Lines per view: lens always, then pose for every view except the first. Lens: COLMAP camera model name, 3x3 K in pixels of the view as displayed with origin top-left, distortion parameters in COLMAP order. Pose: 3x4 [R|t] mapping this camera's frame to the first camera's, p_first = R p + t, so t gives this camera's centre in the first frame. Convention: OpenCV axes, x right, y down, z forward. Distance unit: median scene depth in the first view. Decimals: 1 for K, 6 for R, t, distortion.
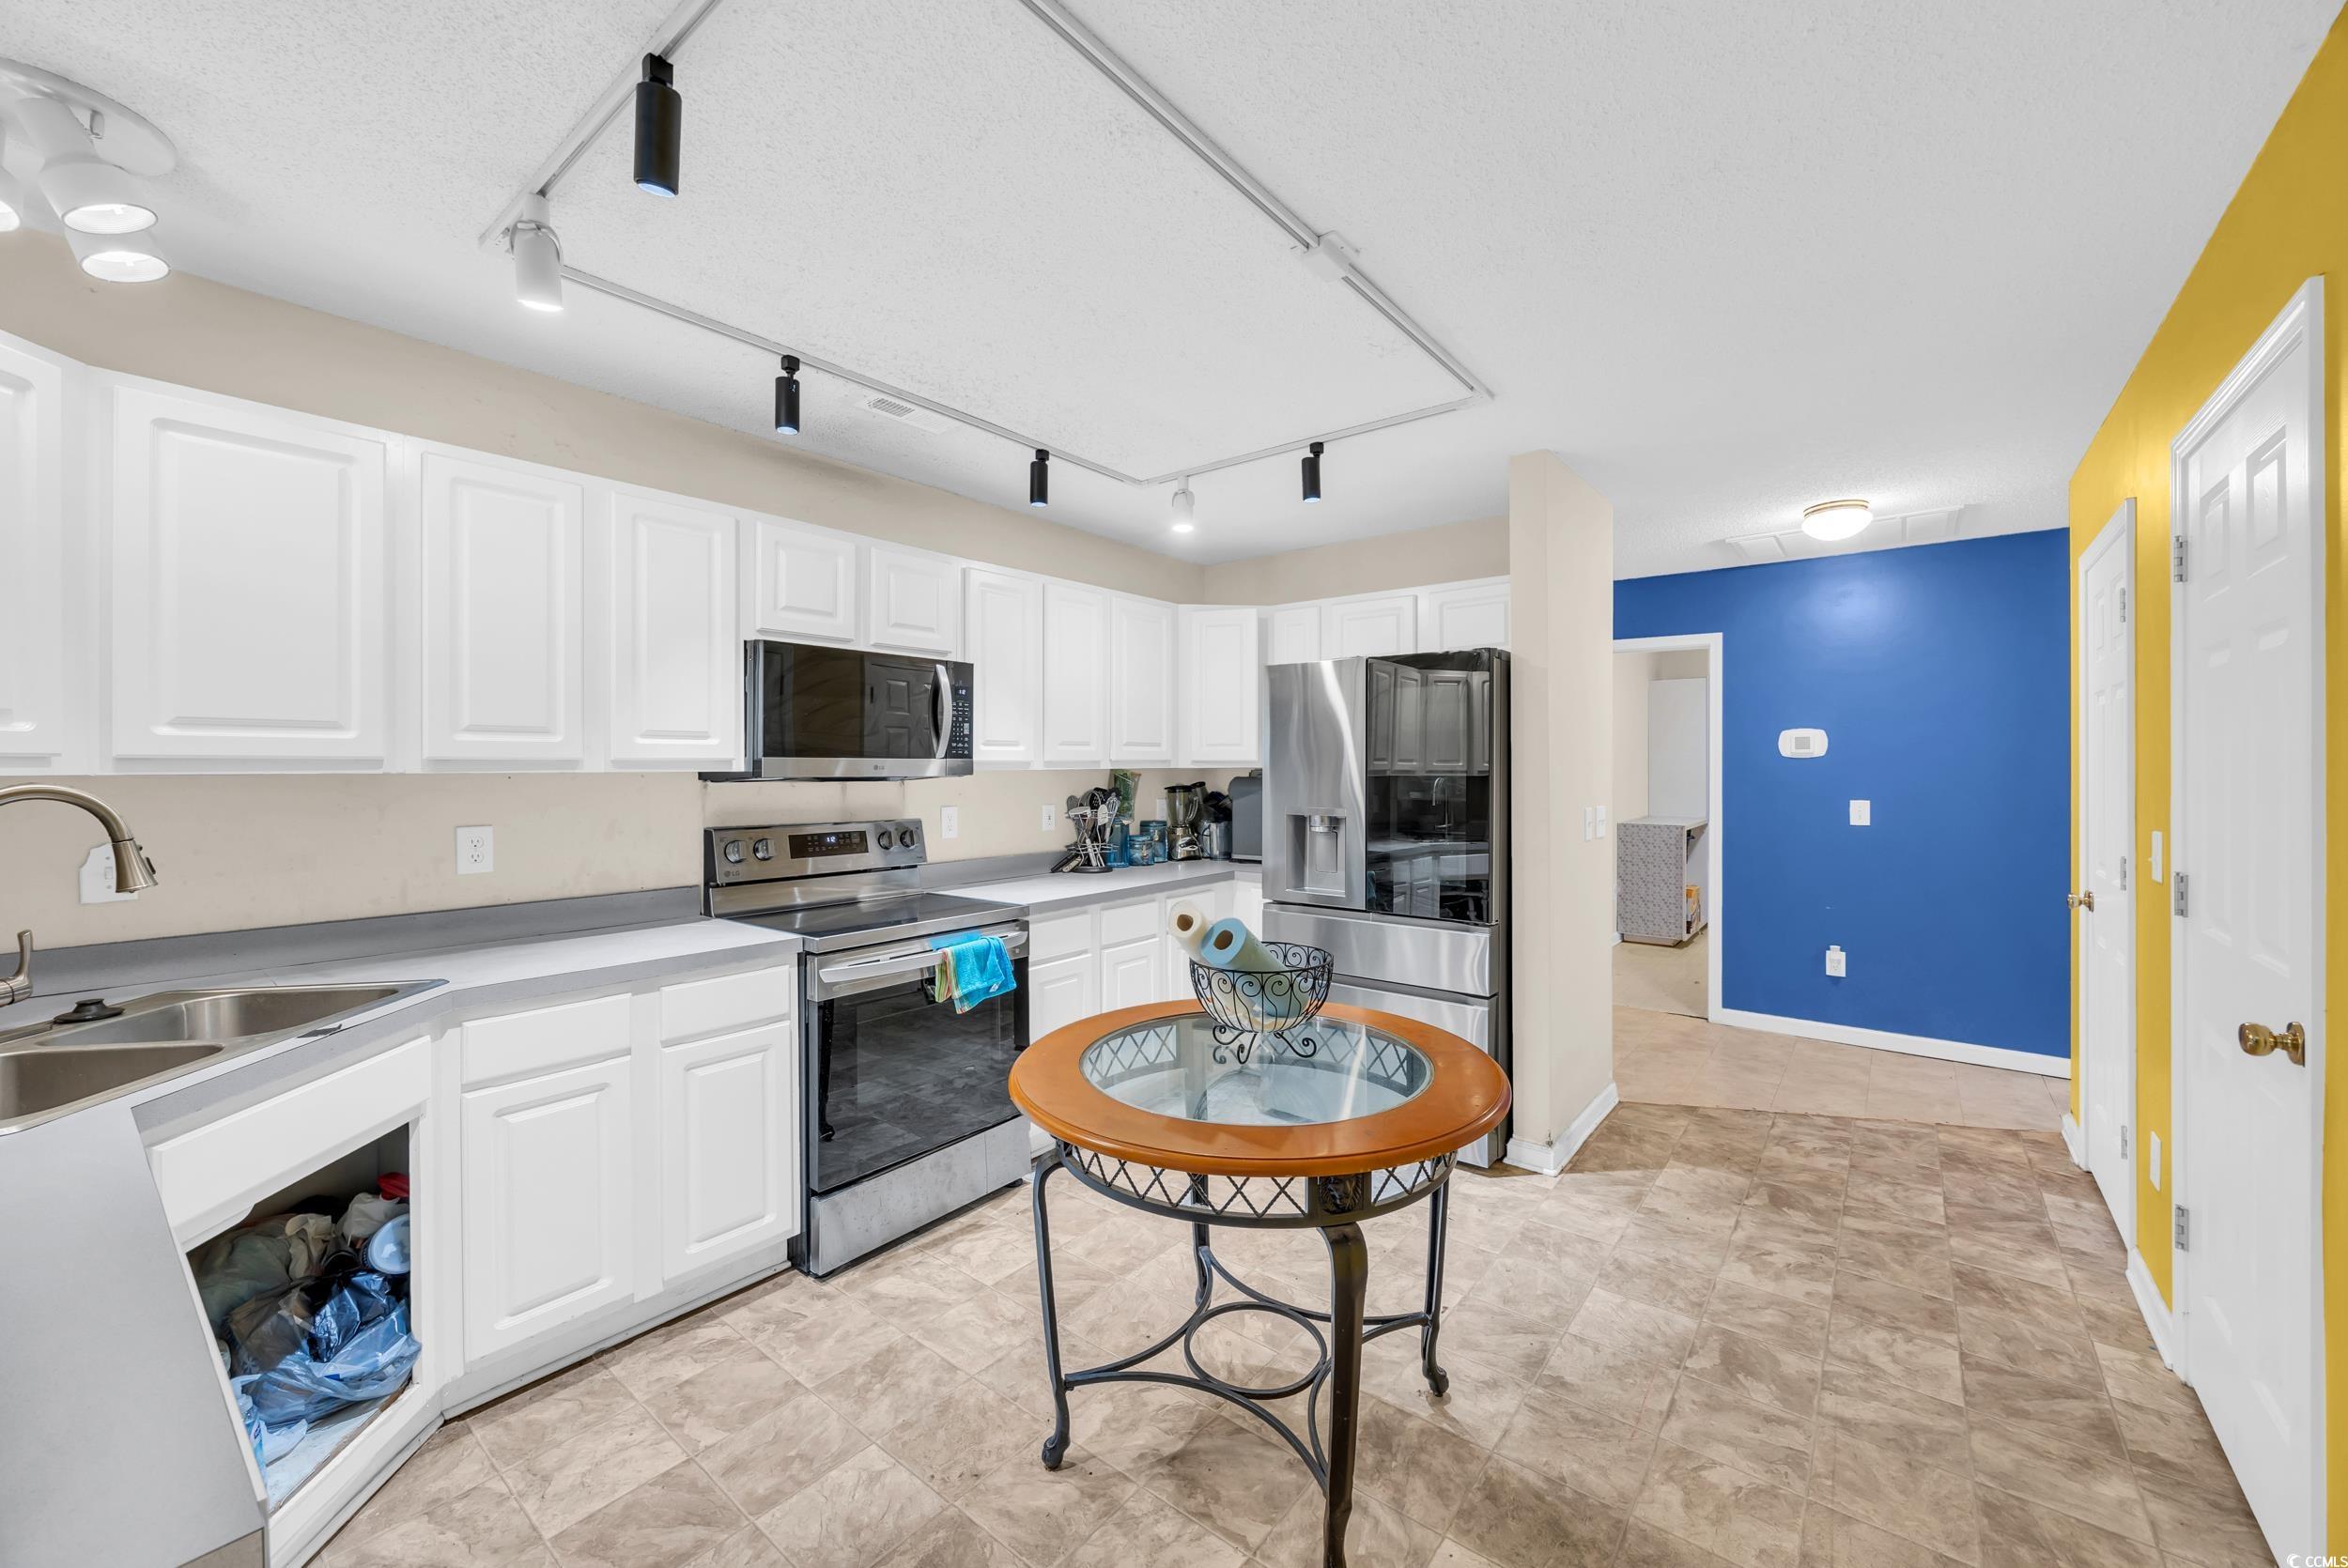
lens RADIAL K [[917.7, 0, 1174.0], [0, 917.7, 784.0], [0, 0, 1]] dist [0.002393, 0.000343]
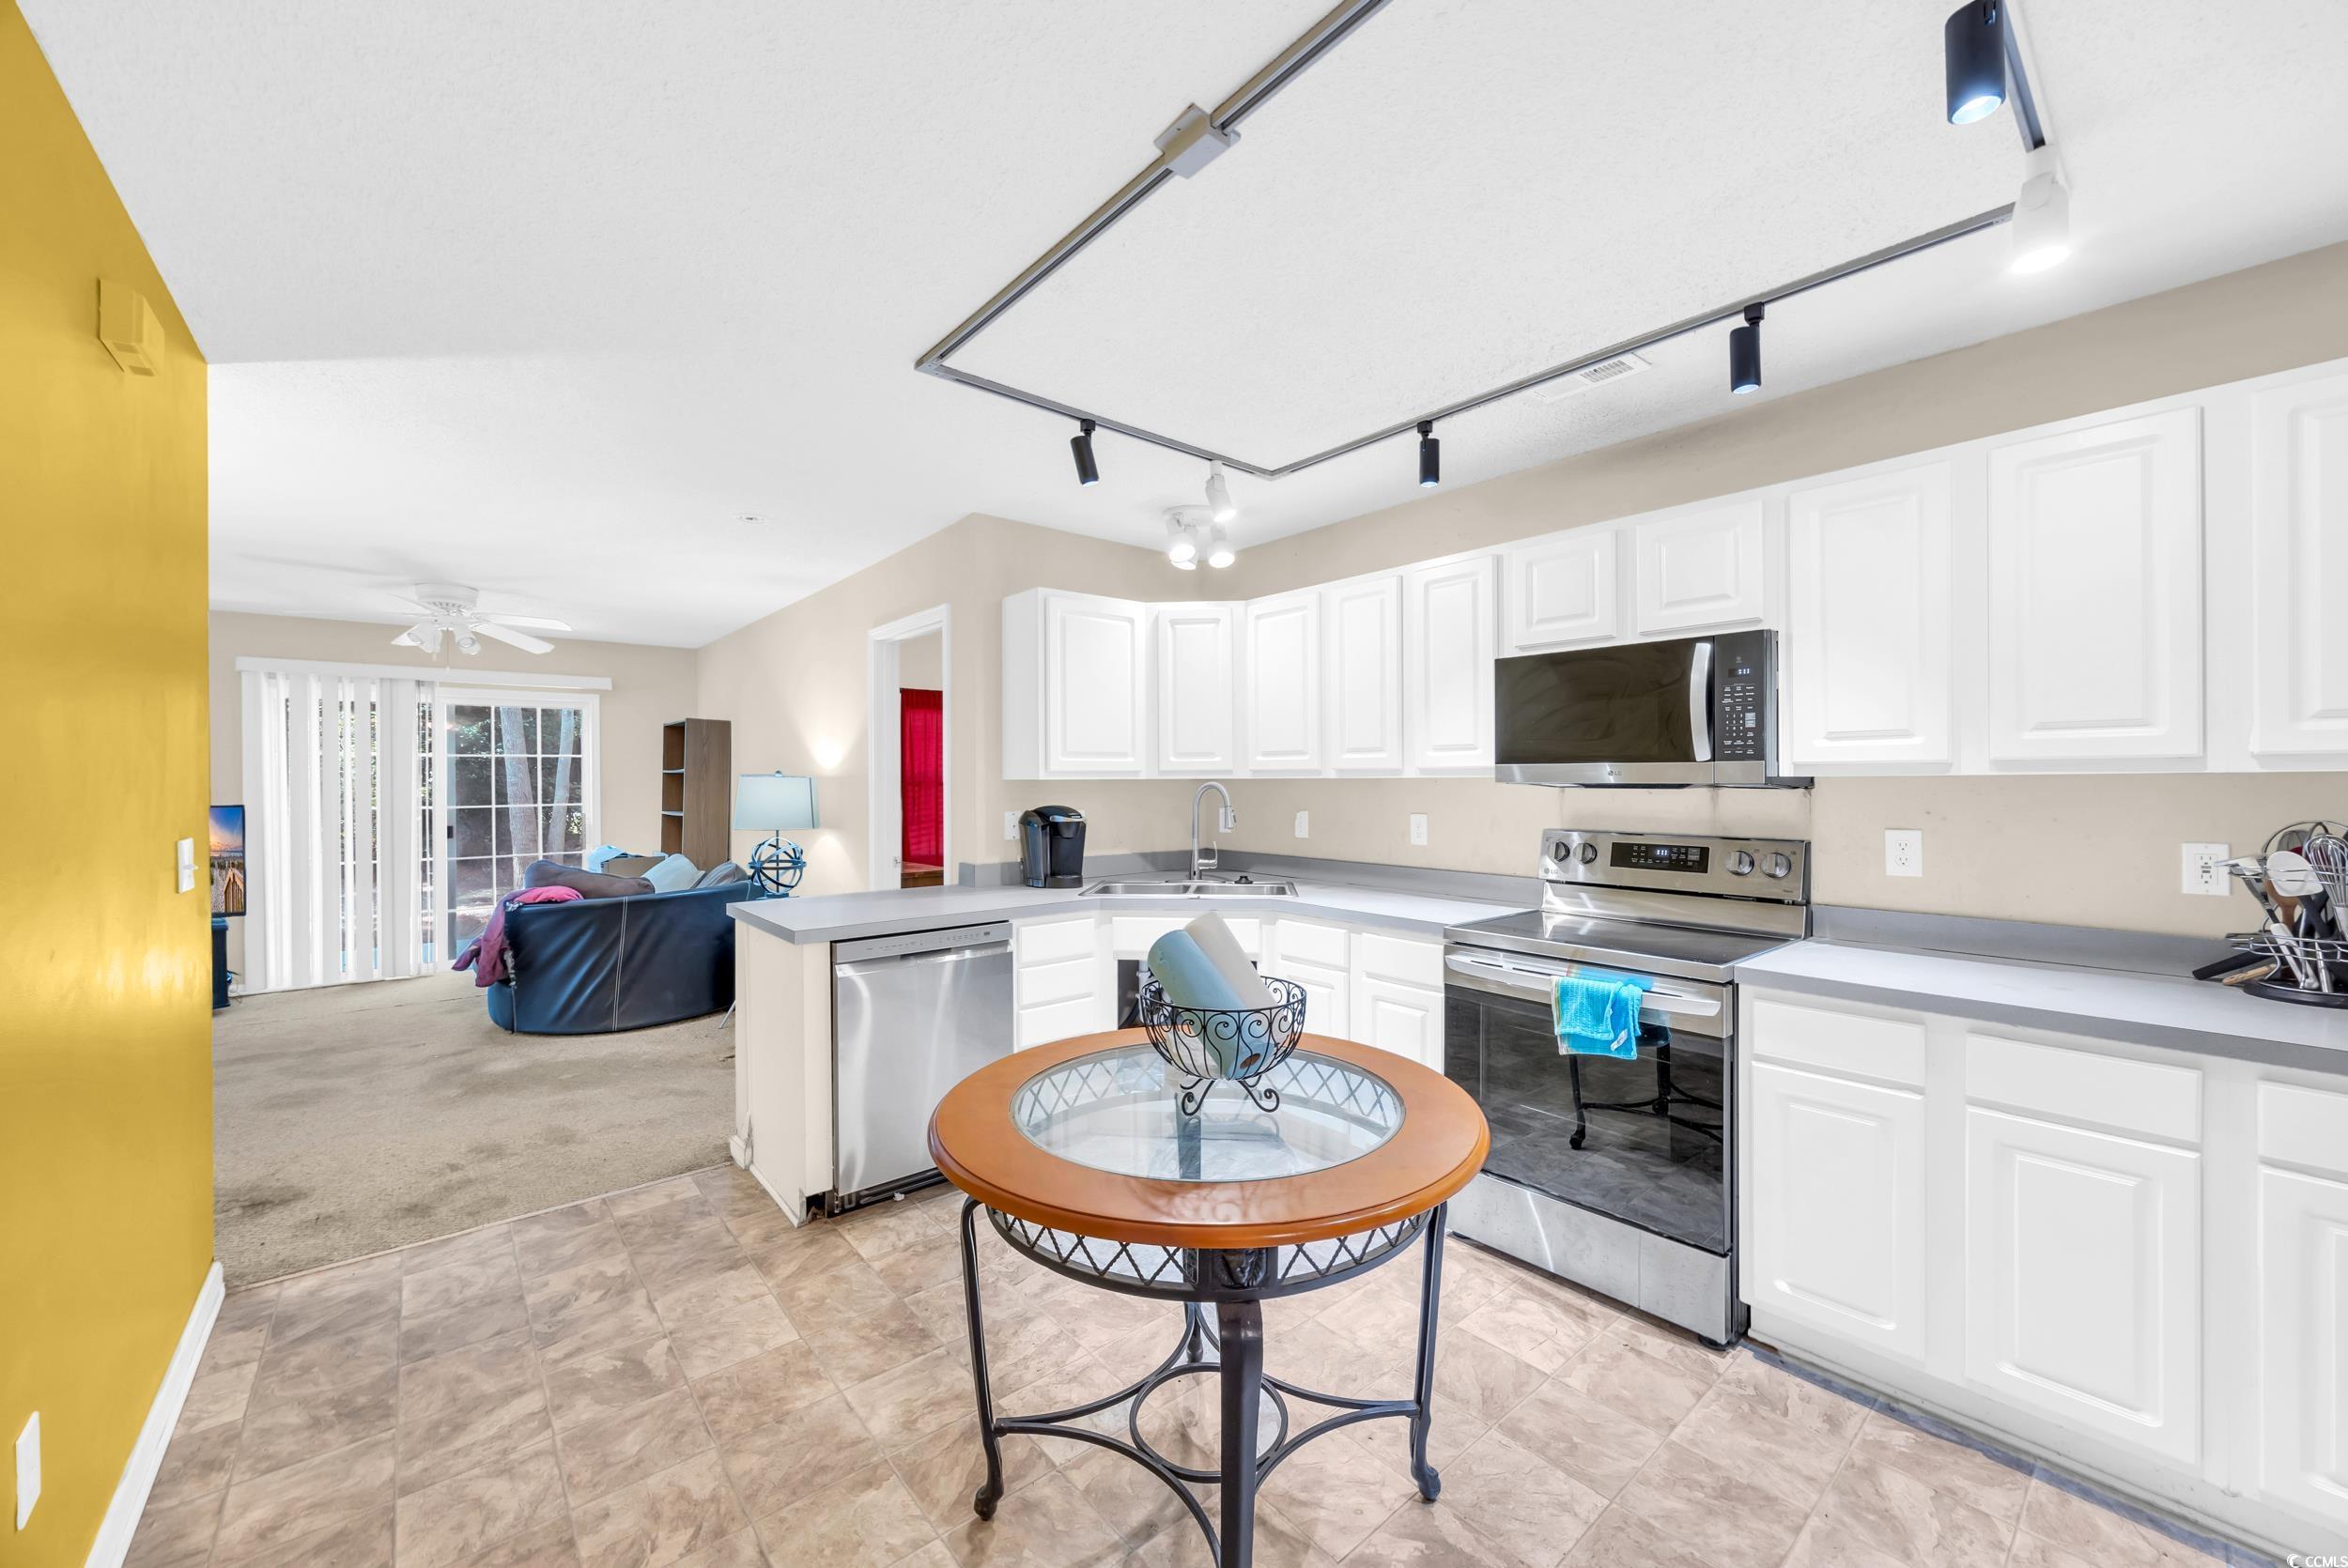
lens RADIAL K [[881.3, 0, 1177.5], [0, 881.3, 865.7], [0, 0, 1]] dist [0.009837, -0.000331]
pose [[-0.192447, 0.100180, -0.976180, 1.053203], [-0.009136, 0.994549, 0.103866, -0.023151], [0.981265, 0.028907, -0.190483, 1.331516]]
